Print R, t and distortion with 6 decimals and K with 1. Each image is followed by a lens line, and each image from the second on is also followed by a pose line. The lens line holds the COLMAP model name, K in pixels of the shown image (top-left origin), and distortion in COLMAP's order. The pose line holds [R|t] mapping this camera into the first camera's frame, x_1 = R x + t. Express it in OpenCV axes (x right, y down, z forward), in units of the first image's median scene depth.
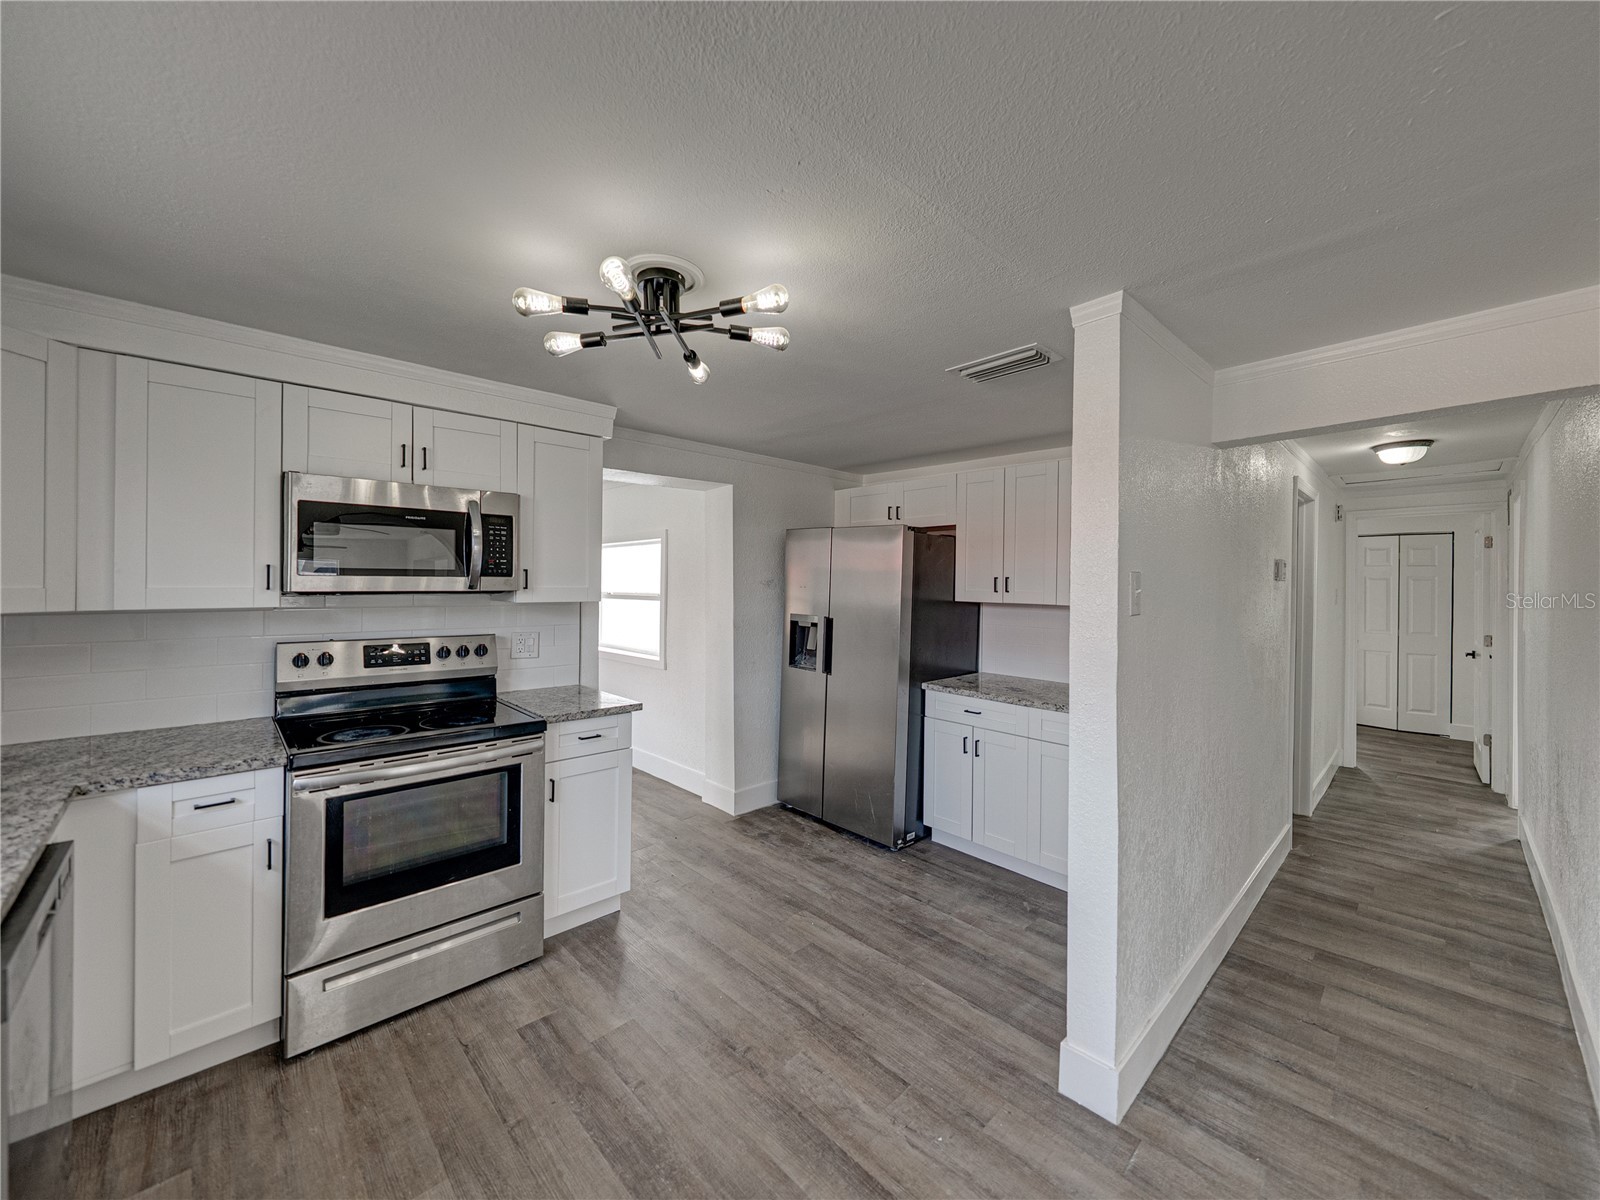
lens RADIAL K [[615.0, 0, 801.2], [0, 615.0, 585.3], [0, 0, 1]] dist [-0.002040, -0.000138]
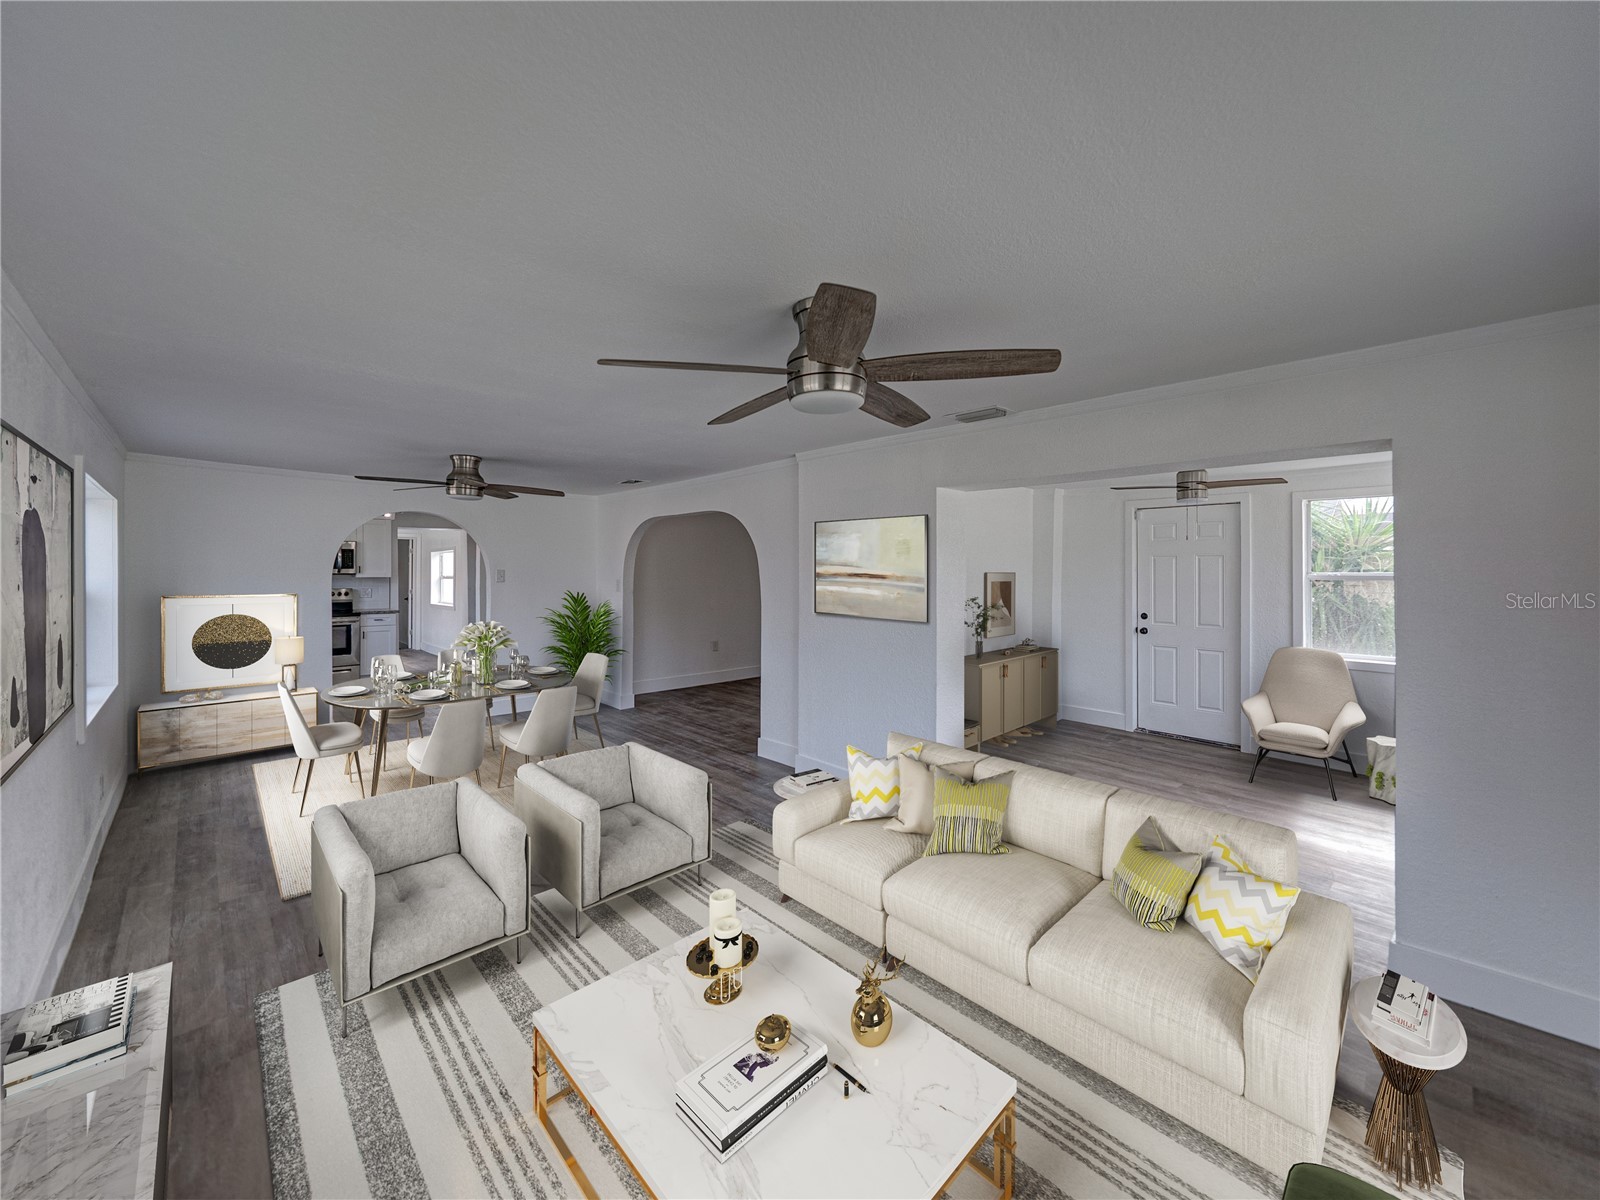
lens RADIAL K [[615.0, 0, 801.2], [0, 615.0, 585.3], [0, 0, 1]] dist [-0.002040, -0.000138]
pose [[0.999961, -0.006614, 0.005813, 1.954983], [0.006537, 0.999893, 0.013117, 0.049247], [-0.005899, -0.013079, 0.999897, -2.328883]]
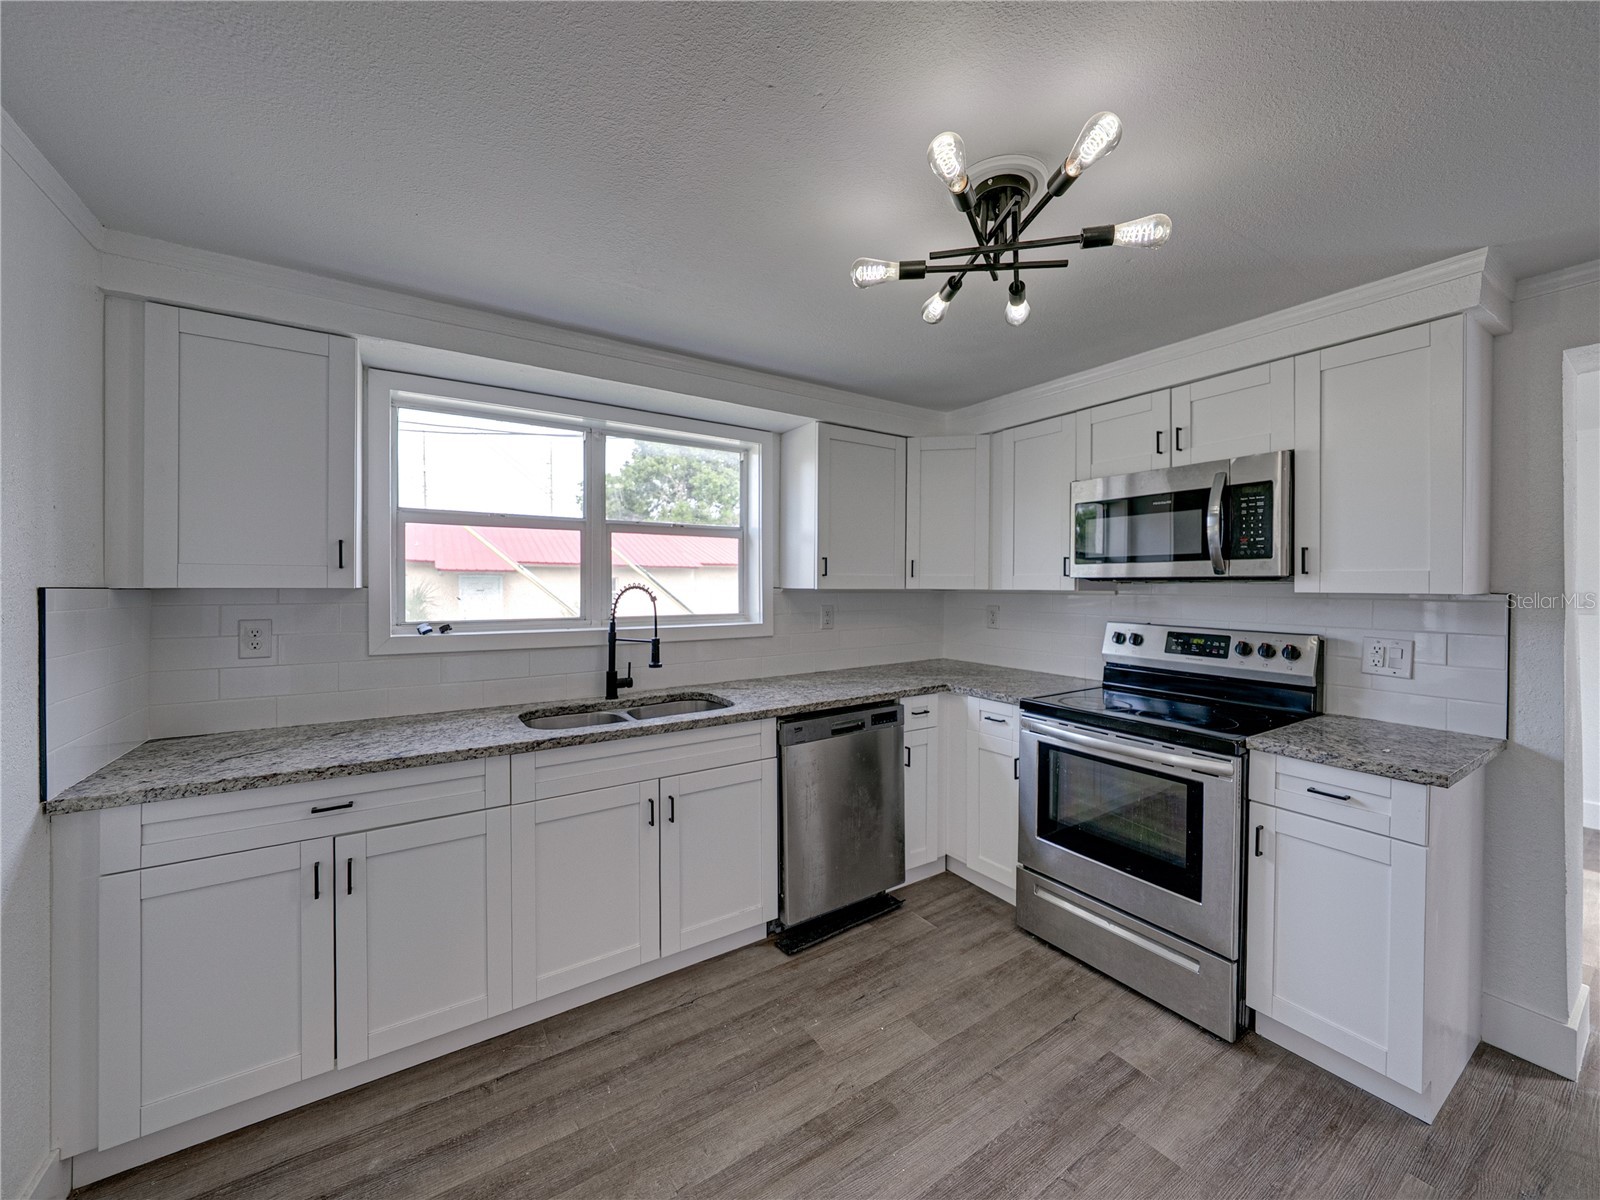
lens RADIAL K [[615.0, 0, 801.2], [0, 615.0, 585.3], [0, 0, 1]] dist [-0.002040, -0.000138]
pose [[-0.177228, -0.006379, -0.984149, 0.454207], [-0.009099, 0.999947, -0.004843, 0.033442], [0.984128, 0.008097, -0.177277, 0.612645]]
